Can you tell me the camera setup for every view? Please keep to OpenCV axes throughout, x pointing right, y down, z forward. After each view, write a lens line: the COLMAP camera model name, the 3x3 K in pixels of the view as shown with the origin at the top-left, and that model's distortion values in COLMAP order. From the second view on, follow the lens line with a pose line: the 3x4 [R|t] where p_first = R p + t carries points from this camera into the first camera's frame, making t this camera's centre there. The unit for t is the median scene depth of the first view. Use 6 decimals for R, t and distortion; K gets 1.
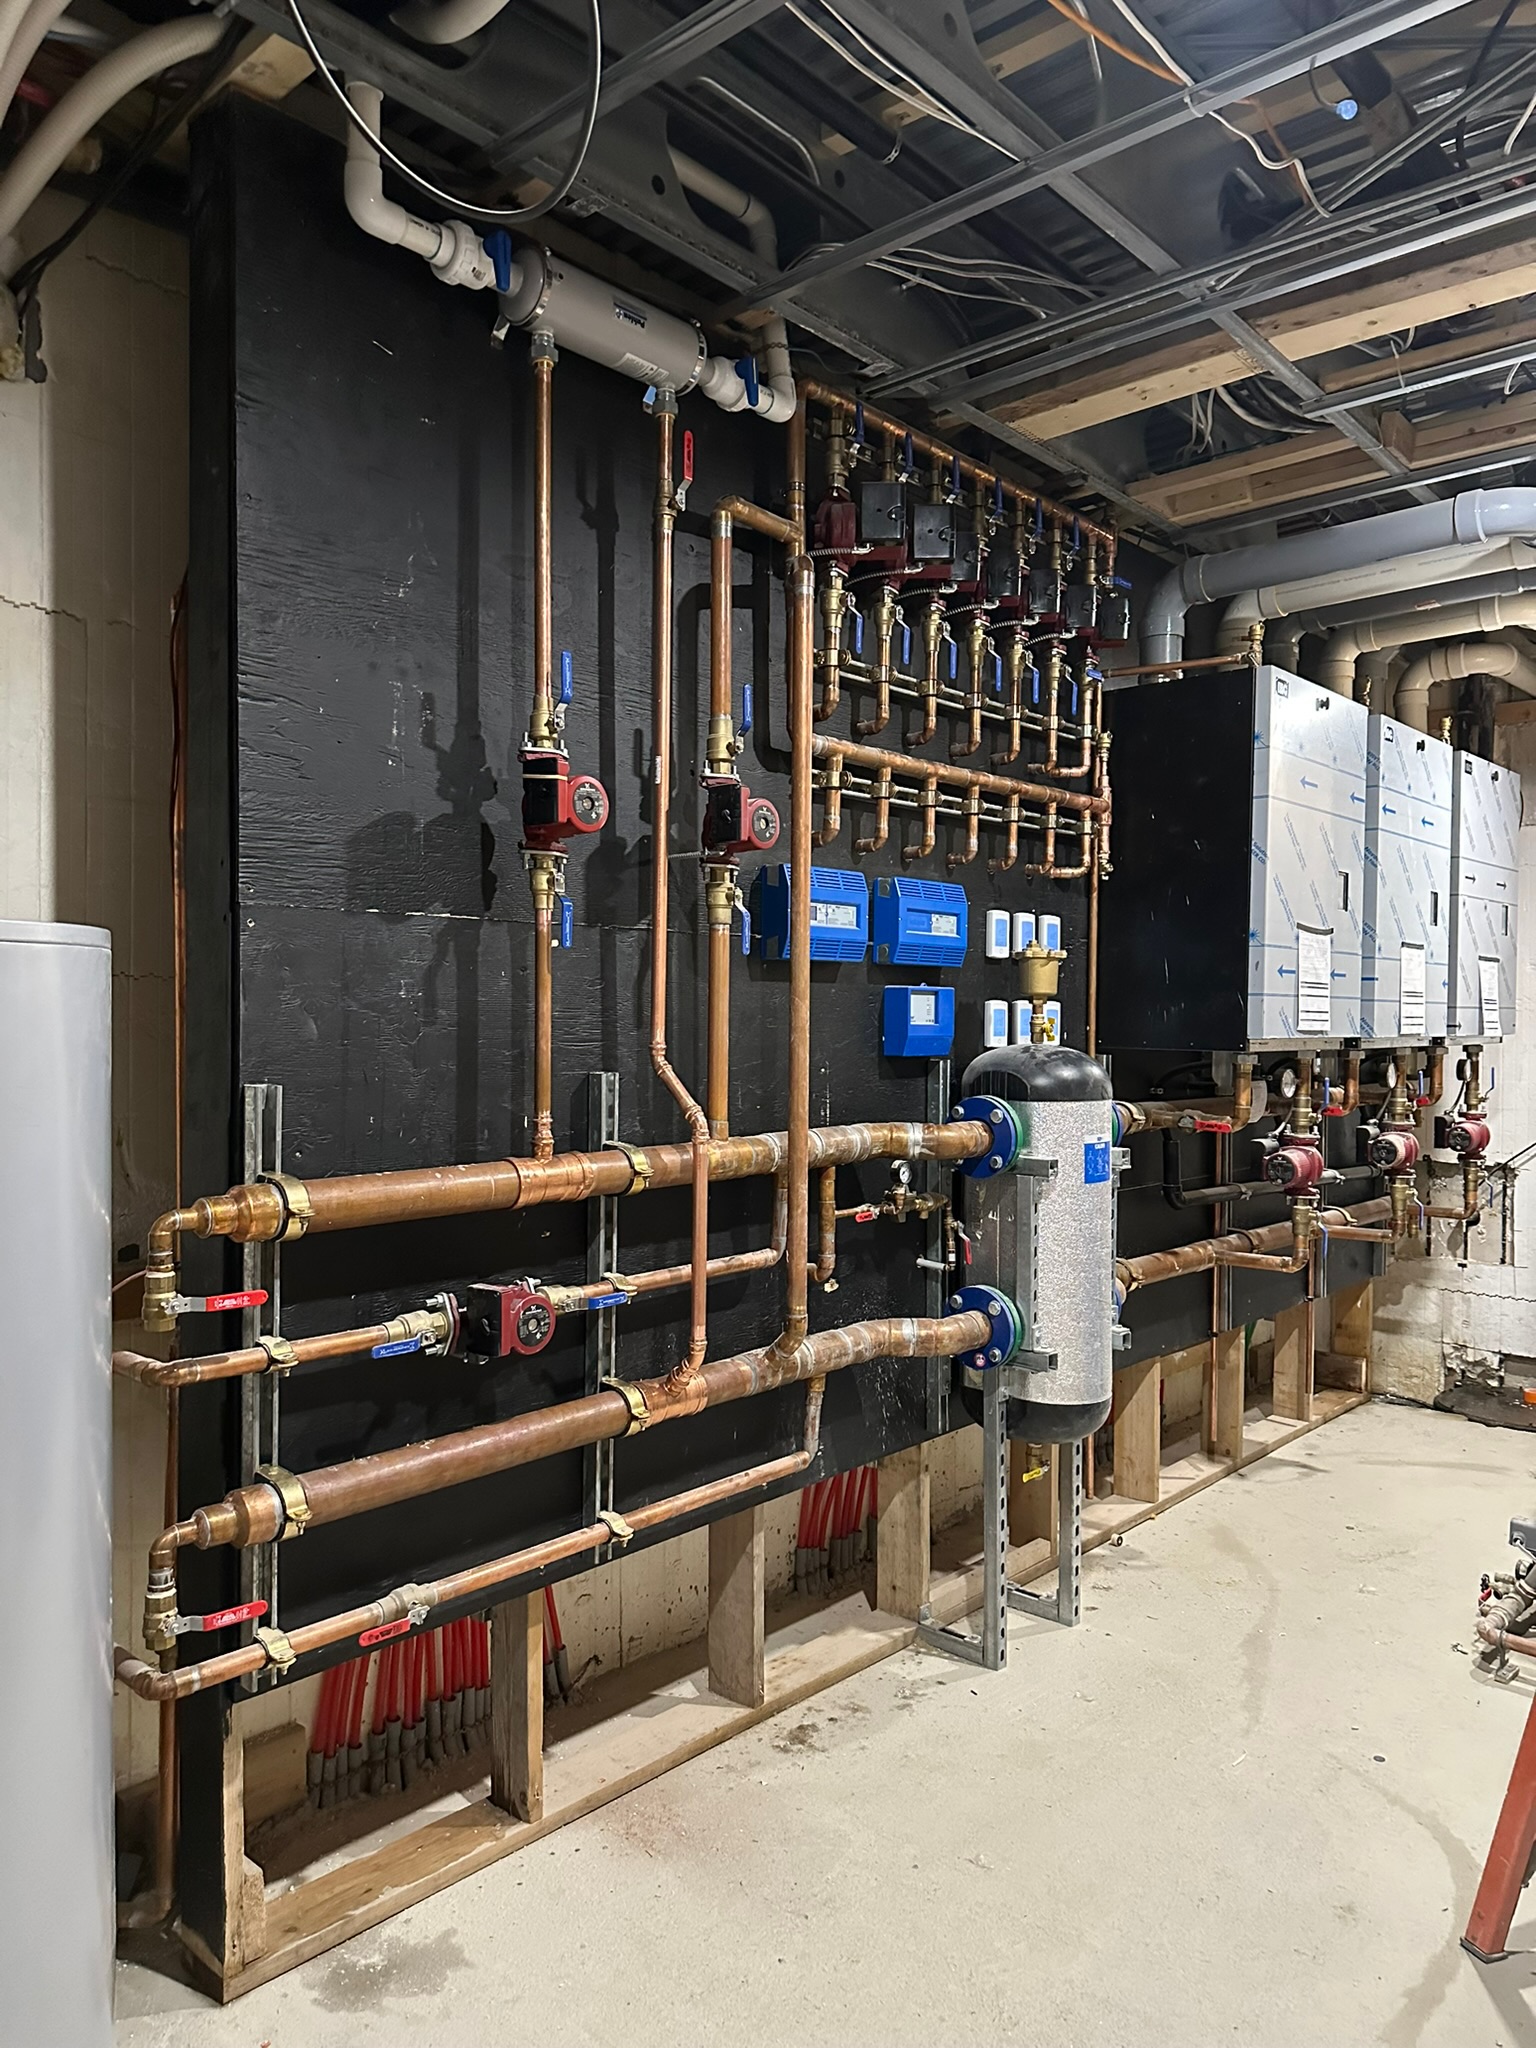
lens RADIAL K [[1435.9, 0, 768.0], [0, 1435.9, 1024.0], [0, 0, 1]] dist [0.070590, -0.088316]
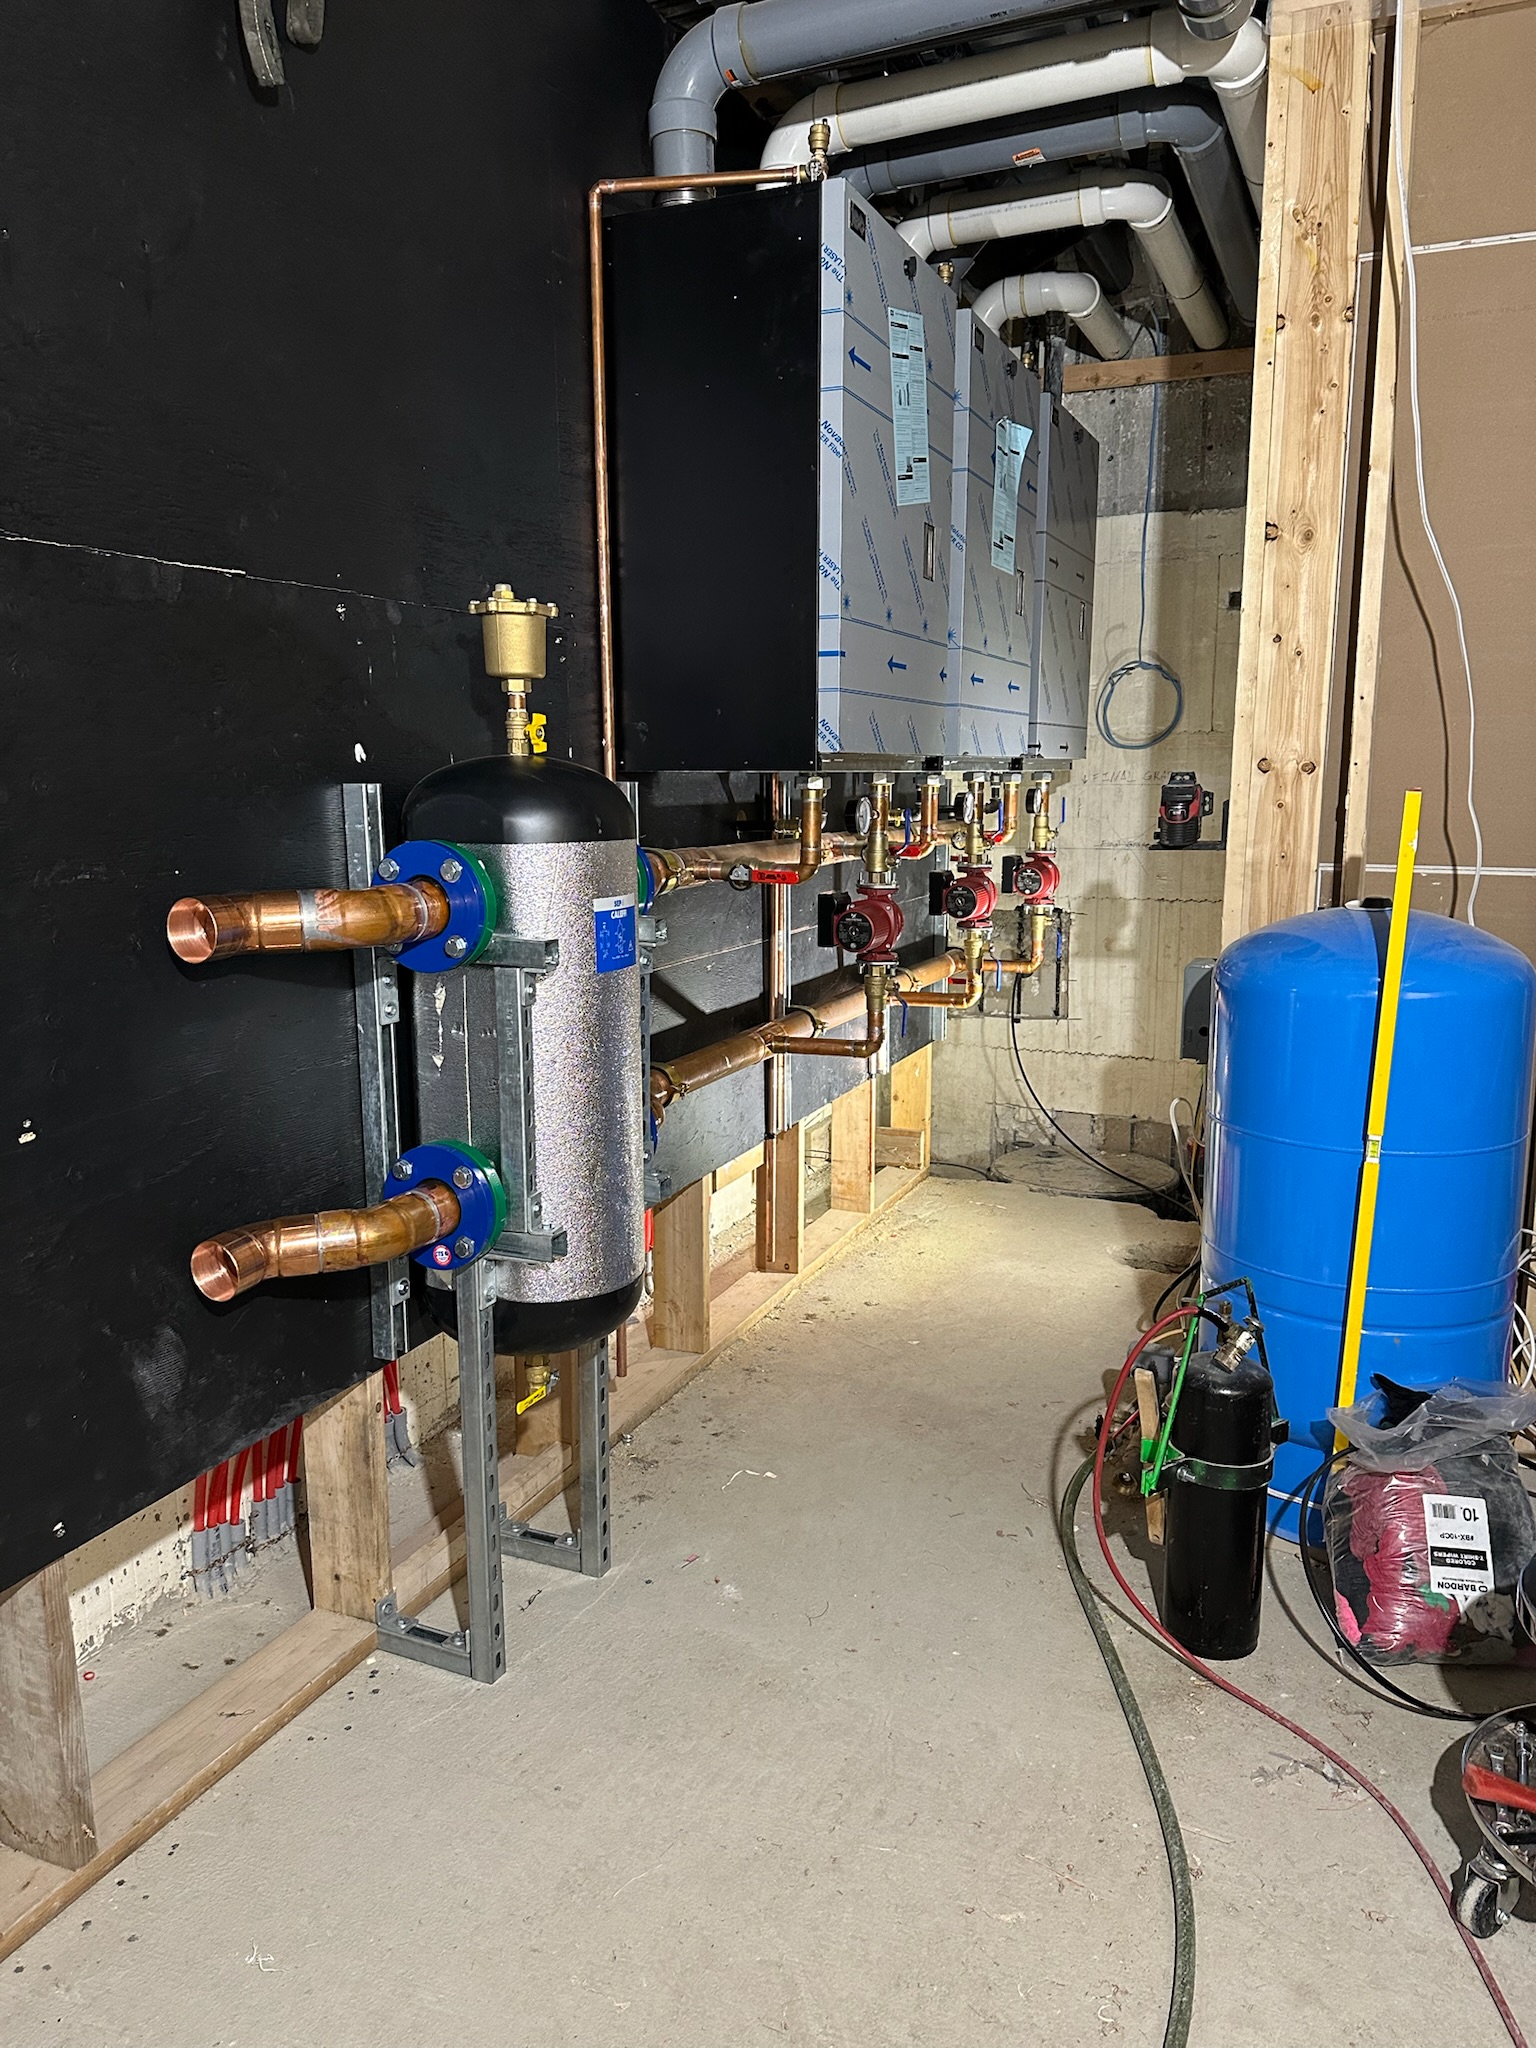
lens RADIAL K [[1435.9, 0, 768.0], [0, 1435.9, 1024.0], [0, 0, 1]] dist [0.070590, -0.088316]
pose [[0.949852, -0.065624, 0.305736, 0.091329], [0.014115, 0.985732, 0.167727, 0.025377], [-0.312381, -0.155000, 0.937226, 0.357615]]
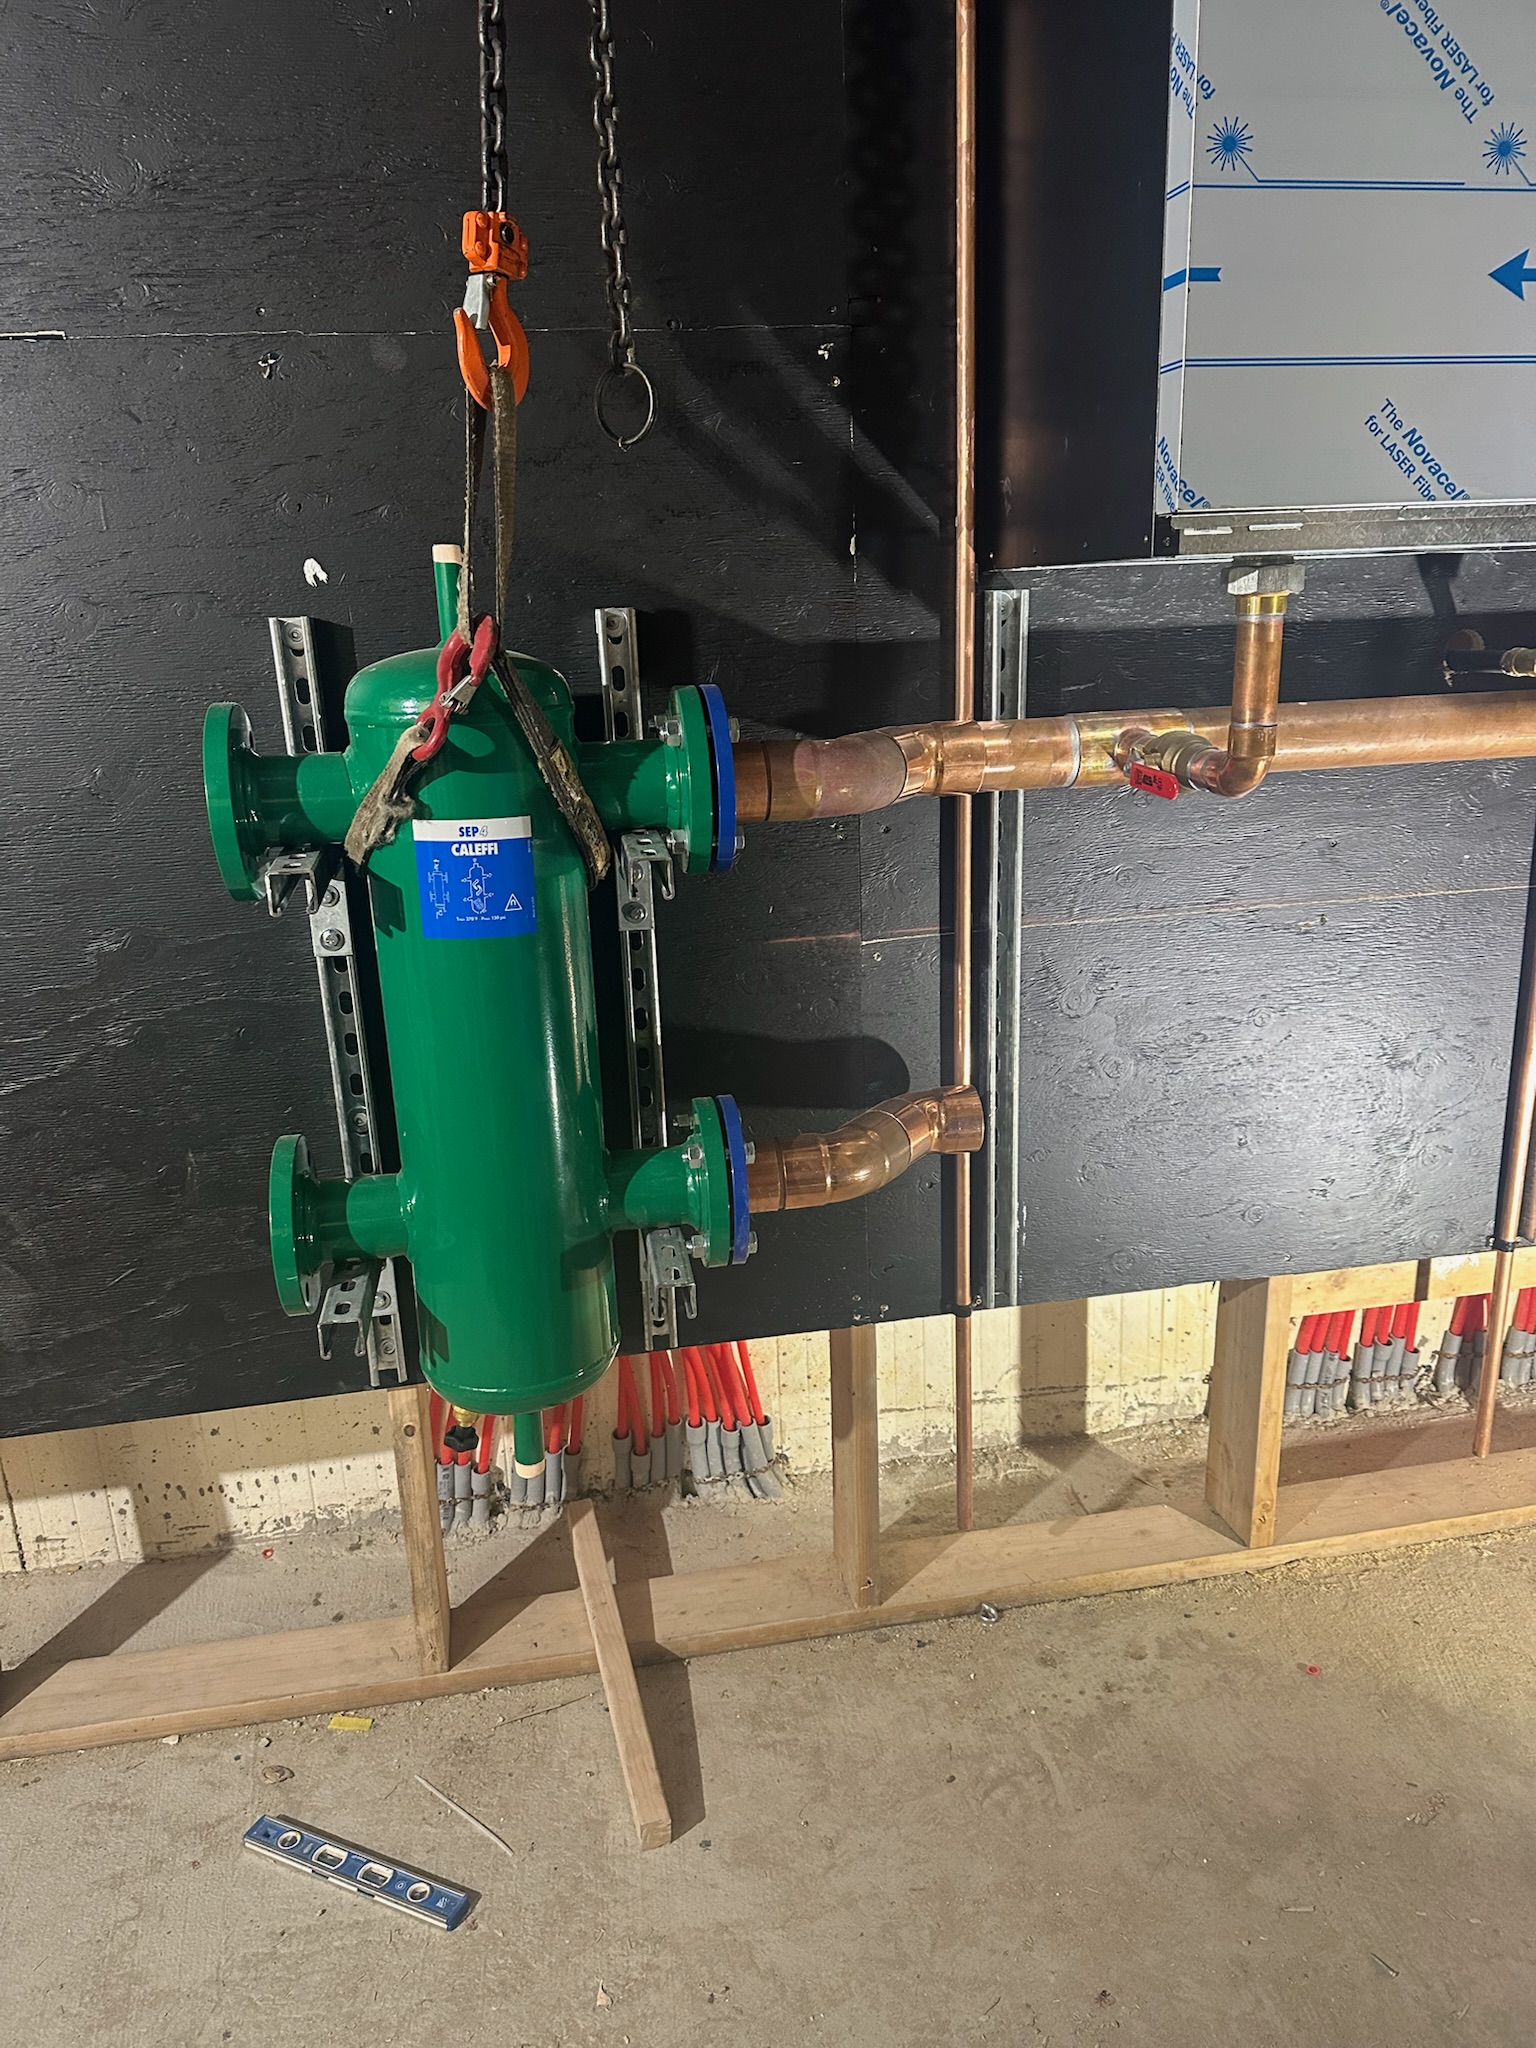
lens RADIAL K [[1435.9, 0, 768.0], [0, 1435.9, 1024.0], [0, 0, 1]] dist [0.070590, -0.088316]
pose [[0.801010, 0.132186, -0.583875, 0.516519], [0.047793, 0.958084, 0.282472, 0.024752], [0.596740, -0.254168, 0.761118, 0.736915]]
